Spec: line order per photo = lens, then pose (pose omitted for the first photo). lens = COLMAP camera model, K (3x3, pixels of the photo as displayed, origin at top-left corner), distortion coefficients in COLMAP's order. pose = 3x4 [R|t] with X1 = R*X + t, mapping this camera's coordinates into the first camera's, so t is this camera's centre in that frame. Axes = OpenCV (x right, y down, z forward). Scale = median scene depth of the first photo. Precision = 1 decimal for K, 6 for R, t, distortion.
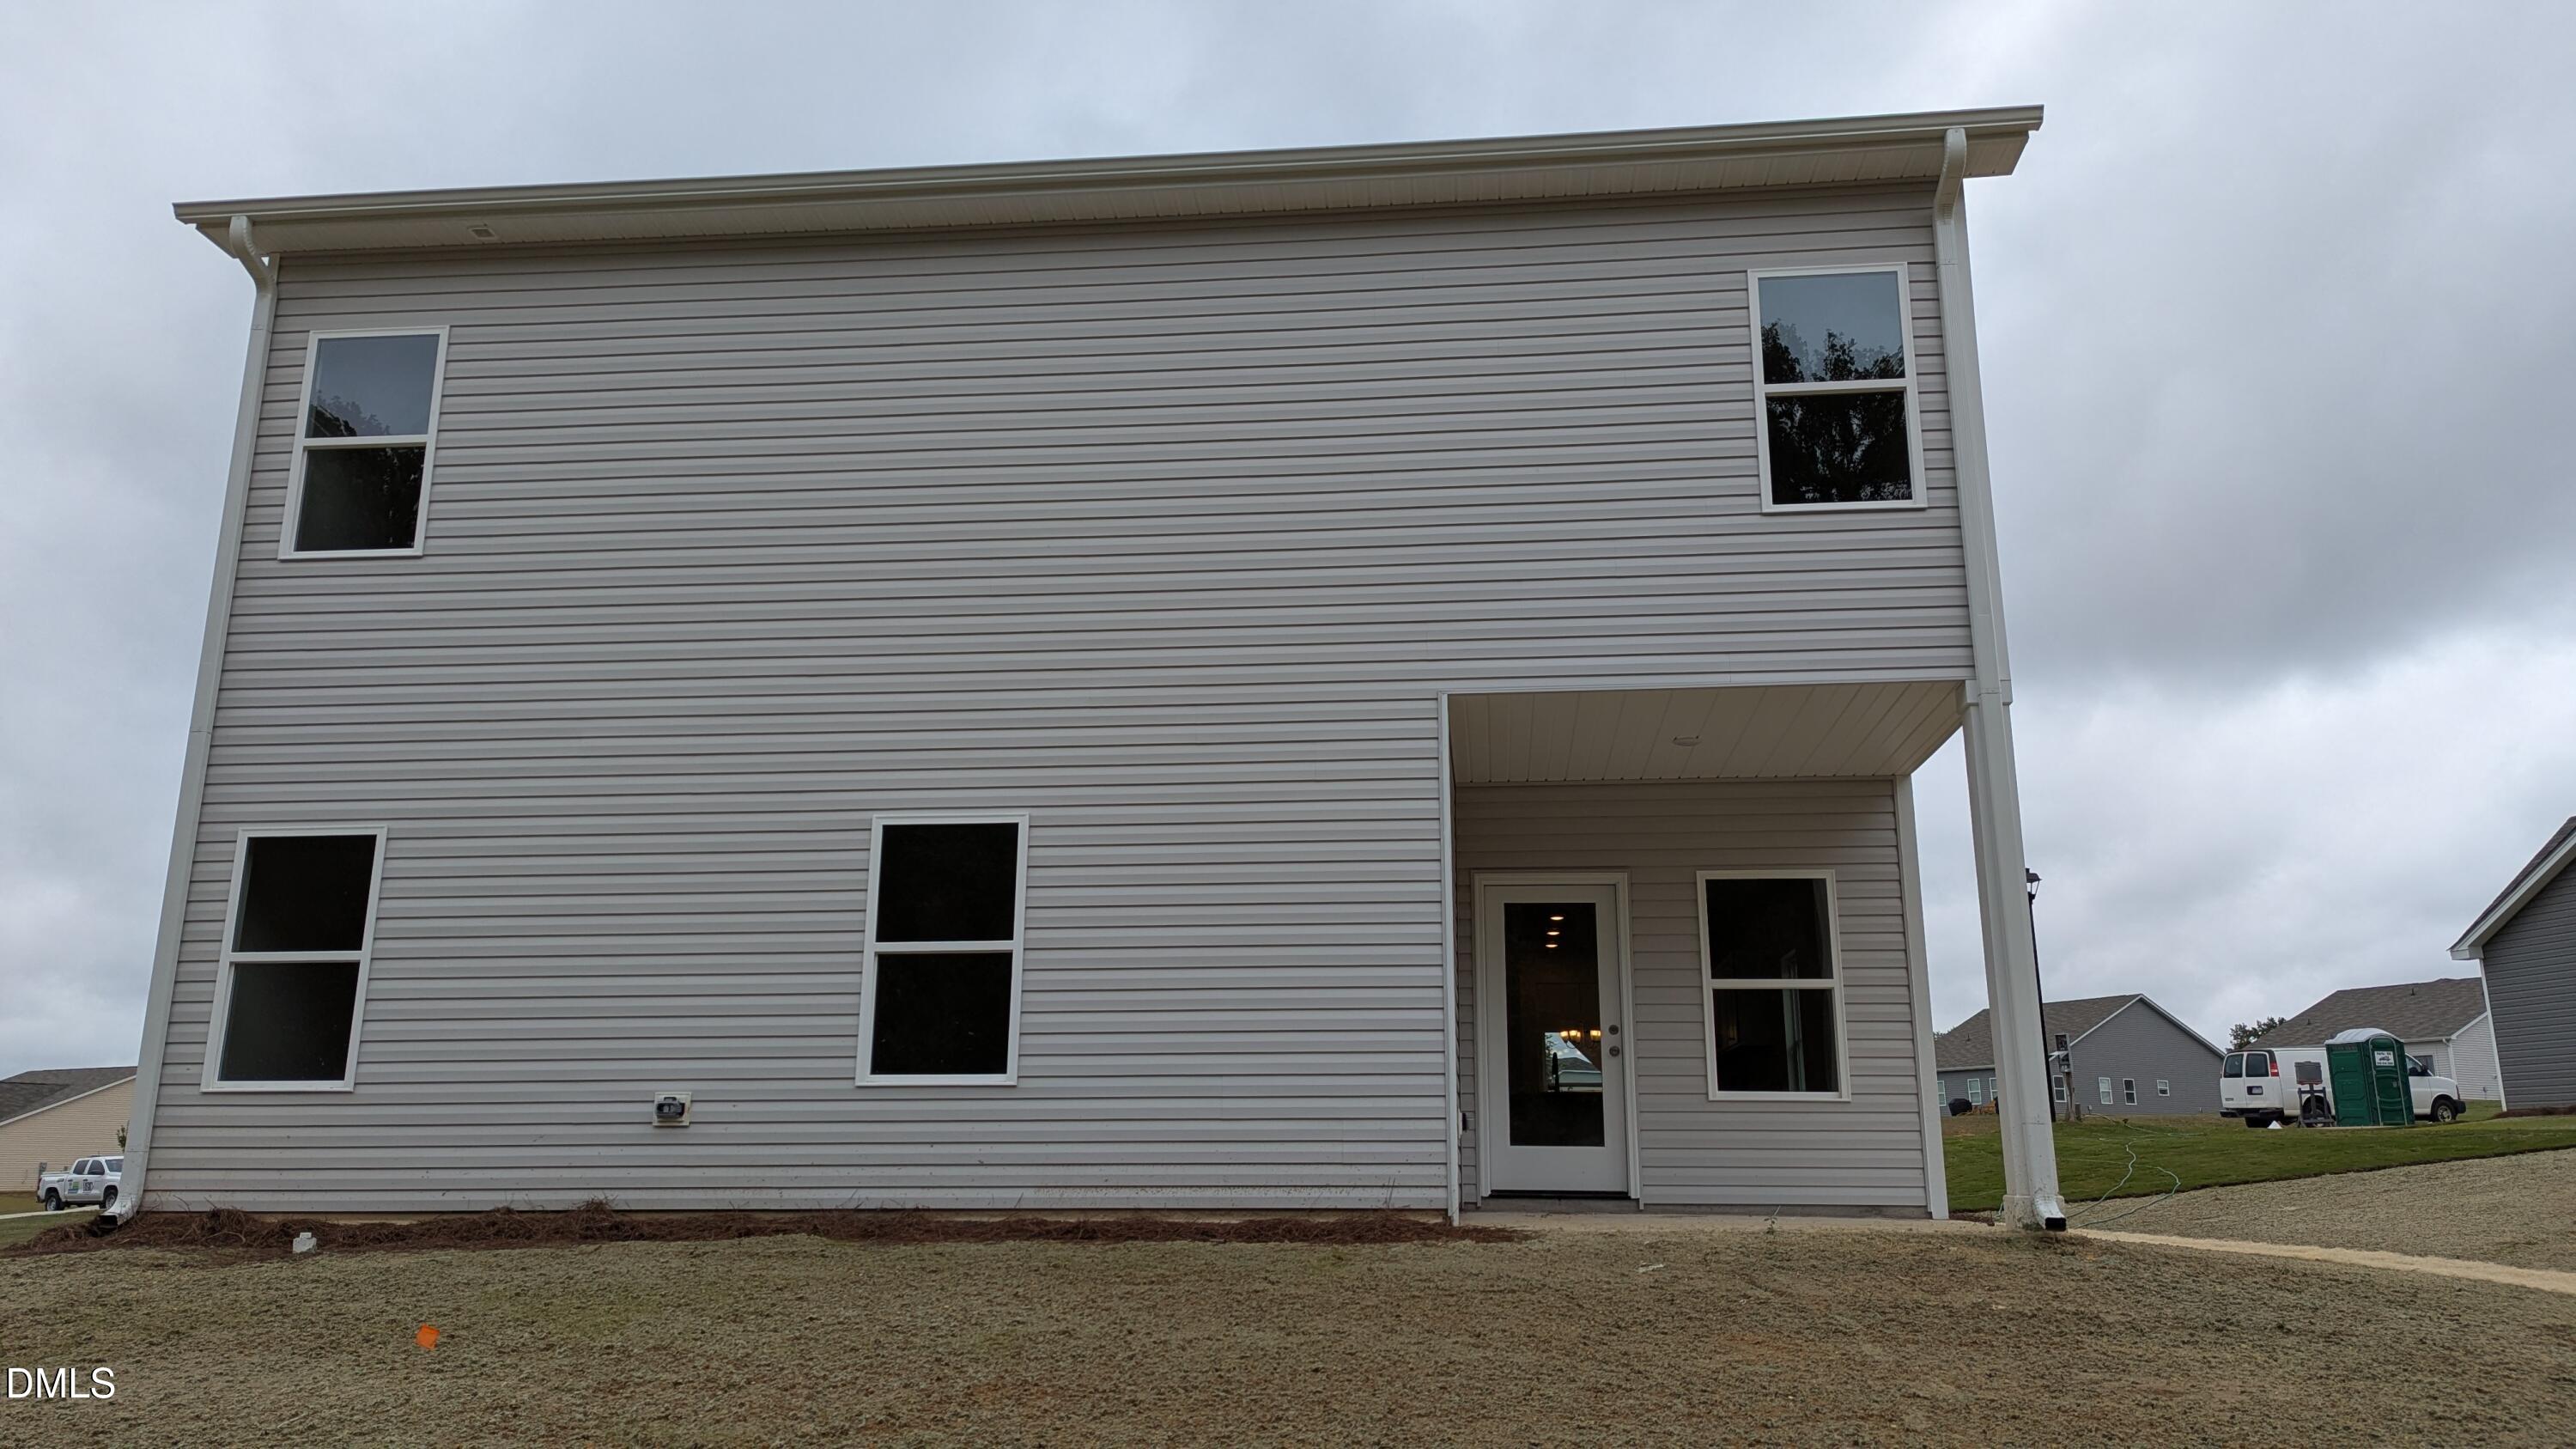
lens RADIAL K [[1835.0, 0, 1296.9], [0, 1835.0, 708.8], [0, 0, 1]] dist [0.048443, -0.030537]
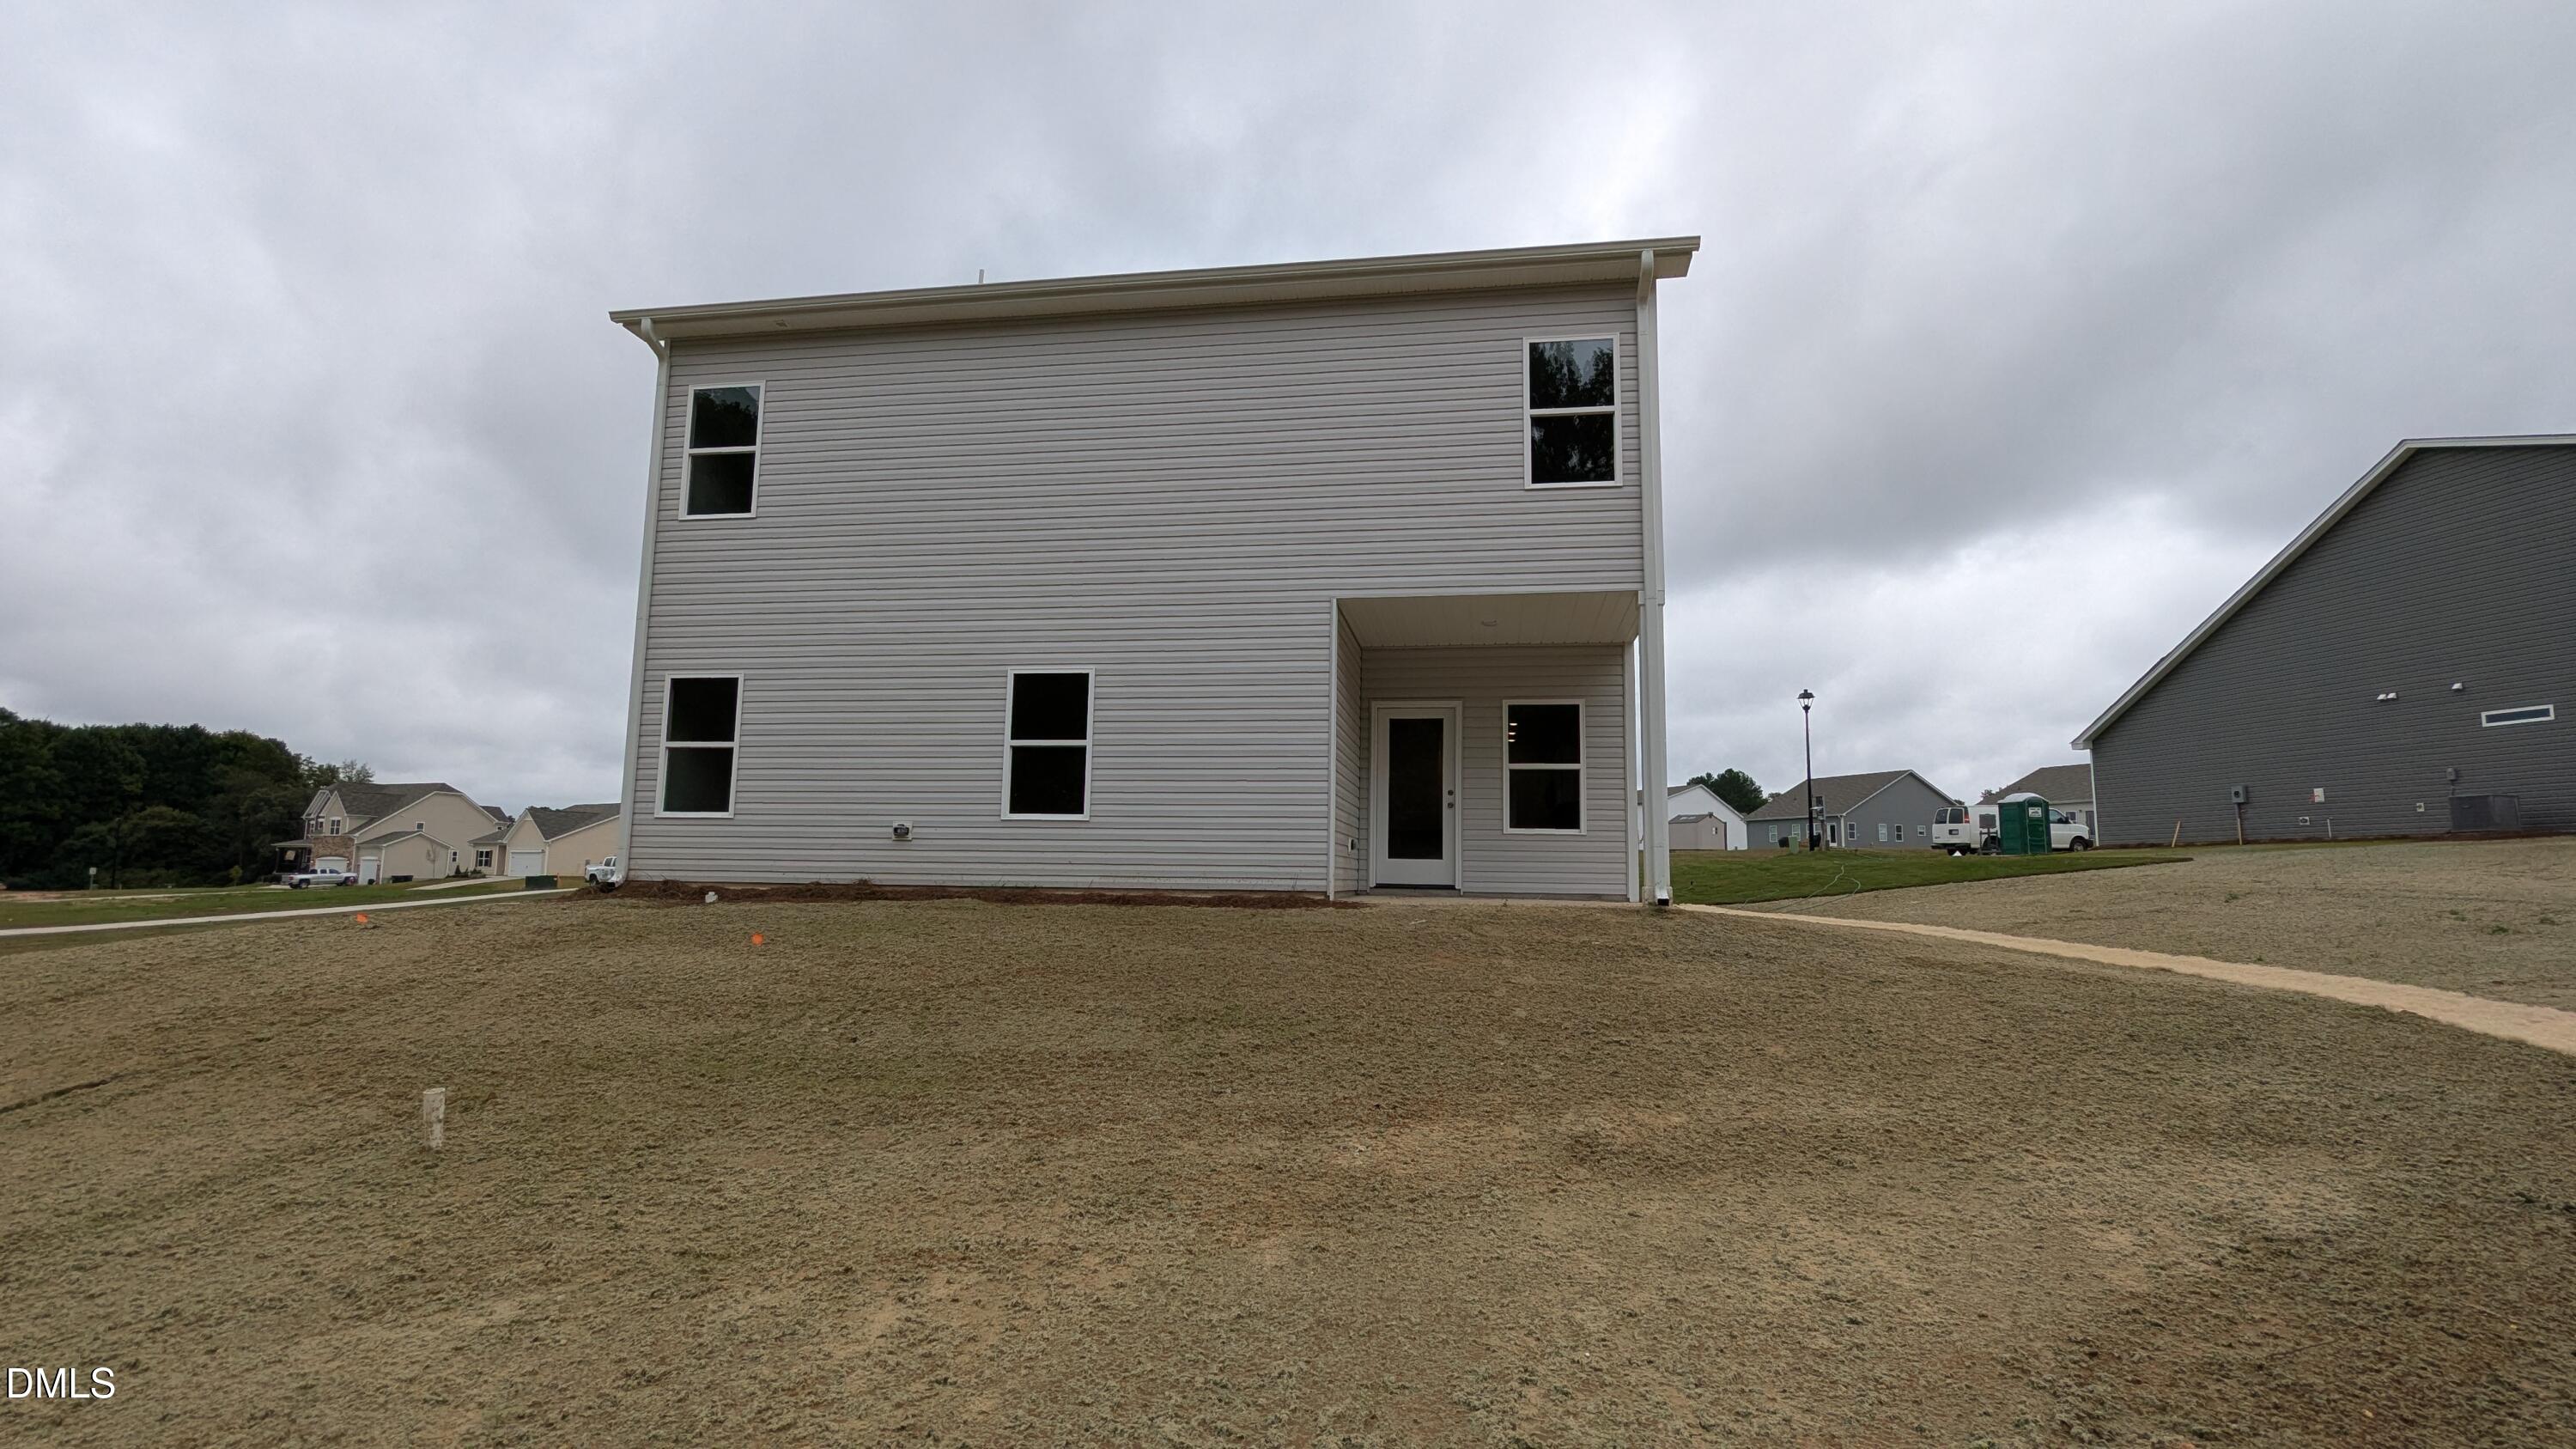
lens RADIAL K [[1231.5, 0, 1289.7], [0, 1231.5, 720.4], [0, 0, 1]] dist [0.001053, 0.000323]
pose [[0.997780, 0.005144, -0.066394, 0.112845], [0.002658, 0.993142, 0.116886, -0.028327], [0.066540, -0.116803, 0.990923, -0.145742]]
